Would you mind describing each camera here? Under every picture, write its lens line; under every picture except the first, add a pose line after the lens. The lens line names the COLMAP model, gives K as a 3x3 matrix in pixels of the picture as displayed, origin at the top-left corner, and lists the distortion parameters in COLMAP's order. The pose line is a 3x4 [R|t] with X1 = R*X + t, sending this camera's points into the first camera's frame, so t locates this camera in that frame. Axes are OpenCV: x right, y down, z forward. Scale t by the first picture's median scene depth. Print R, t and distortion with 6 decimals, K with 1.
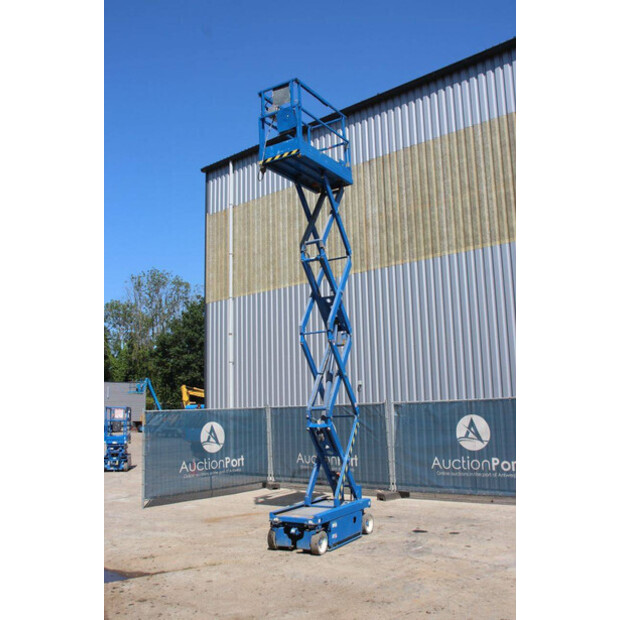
lens RADIAL K [[591.8, 0, 310.0], [0, 591.8, 310.0], [0, 0, 1]] dist [-0.088924, 0.014260]
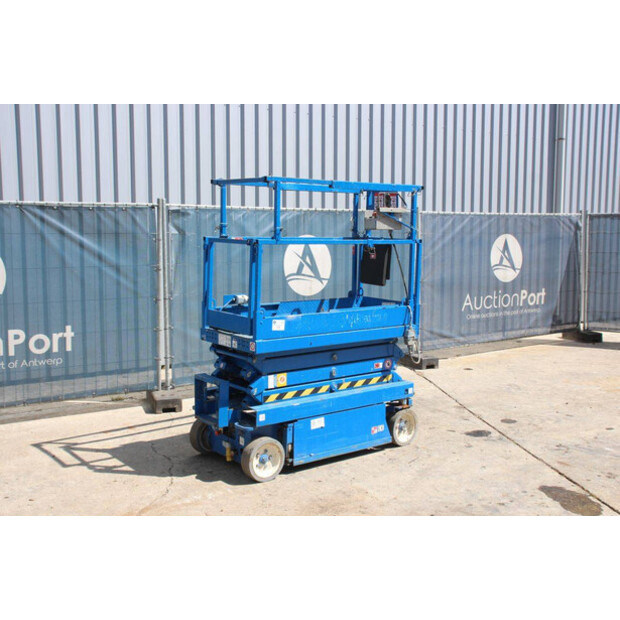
lens RADIAL K [[726.9, 0, 310.0], [0, 726.9, 310.0], [0, 0, 1]] dist [-0.032406, 0.018339]
pose [[0.270445, -0.074640, 0.959838, -0.413985], [-0.168590, 0.977913, 0.123548, 0.160089], [-0.947859, -0.195232, 0.251888, 0.791939]]
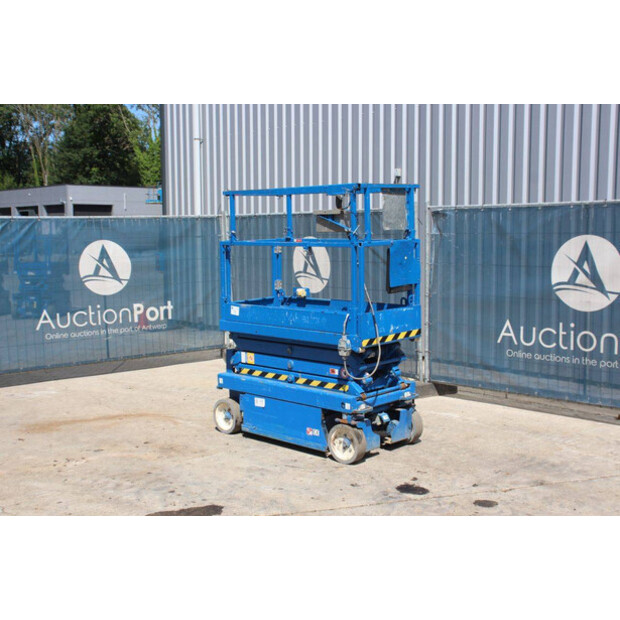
lens RADIAL K [[831.0, 0, 310.0], [0, 831.0, 310.0], [0, 0, 1]] dist [0.020116, 0.020778]
pose [[0.988224, 0.031982, -0.149638, 0.159808], [0.008336, 0.965209, 0.261346, 0.063121], [0.152790, -0.259516, 0.953576, 0.329556]]
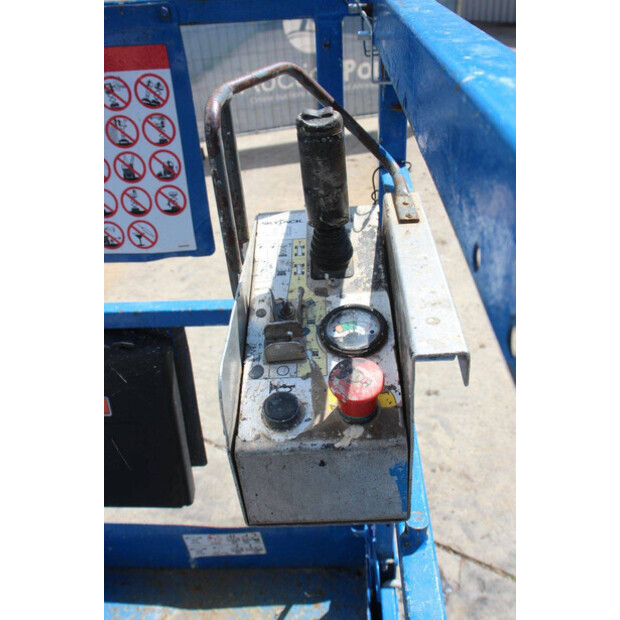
lens RADIAL K [[591.8, 0, 310.0], [0, 591.8, 310.0], [0, 0, 1]] dist [-0.088924, 0.014260]
pose [[-0.548257, -0.386390, 0.741699, 0.056356], [-0.041854, 0.898436, 0.437105, 0.128744], [-0.835262, 0.208603, -0.508746, 0.907905]]
